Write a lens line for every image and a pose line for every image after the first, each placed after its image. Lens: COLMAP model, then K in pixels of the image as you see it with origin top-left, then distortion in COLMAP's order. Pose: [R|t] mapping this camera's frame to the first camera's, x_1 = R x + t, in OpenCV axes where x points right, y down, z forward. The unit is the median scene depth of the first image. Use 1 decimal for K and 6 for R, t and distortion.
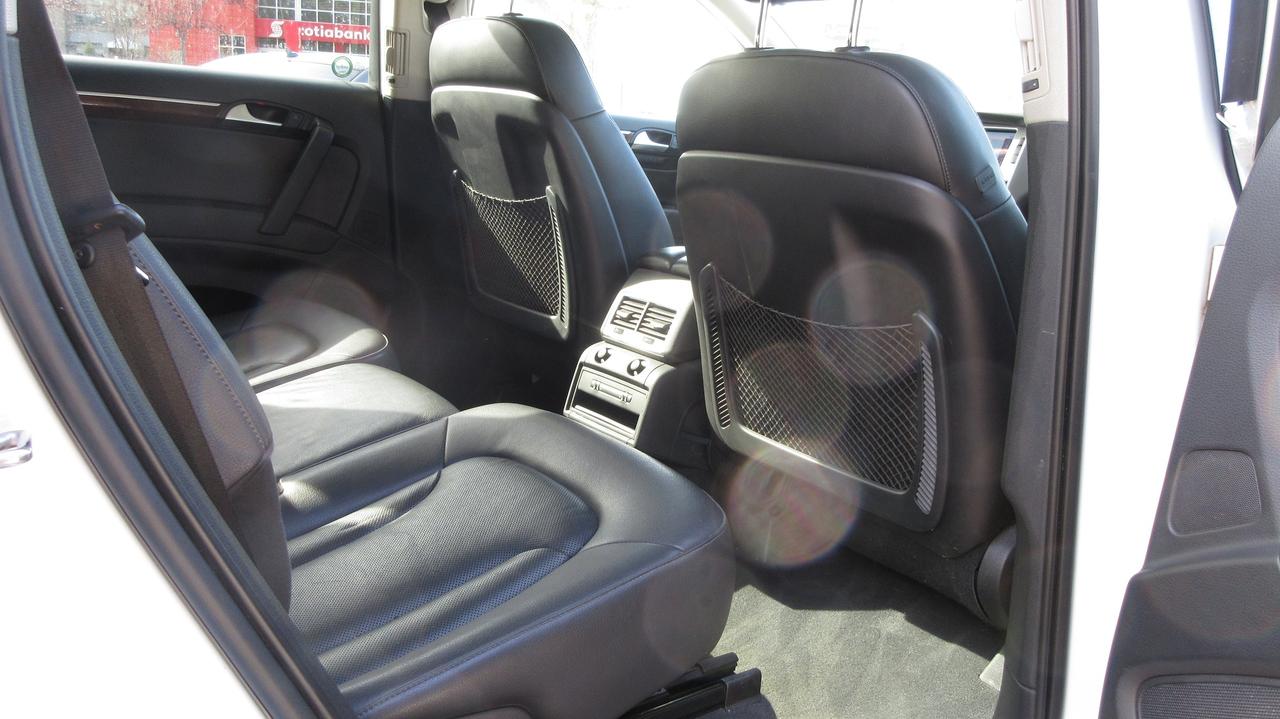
lens RADIAL K [[1101.0, 0, 639.6], [0, 1101.0, 357.2], [0, 0, 1]] dist [0.051657, 0.008060]
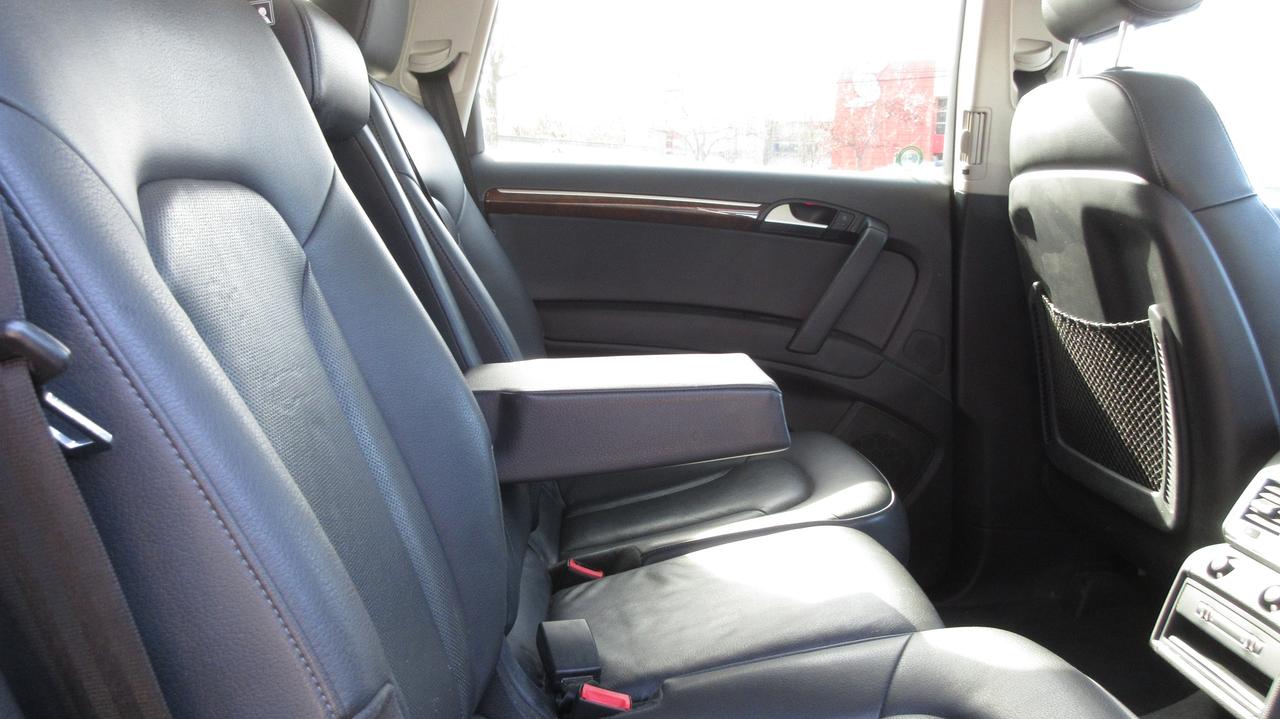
lens RADIAL K [[1101.0, 0, 634.2], [0, 1101.0, 349.4], [0, 0, 1]] dist [0.051657, 0.008060]
pose [[0.819811, 0.054640, -0.570022, 0.048446], [-0.117300, 0.990353, -0.073770, -0.036790], [0.560492, 0.127341, 0.818311, 0.240903]]
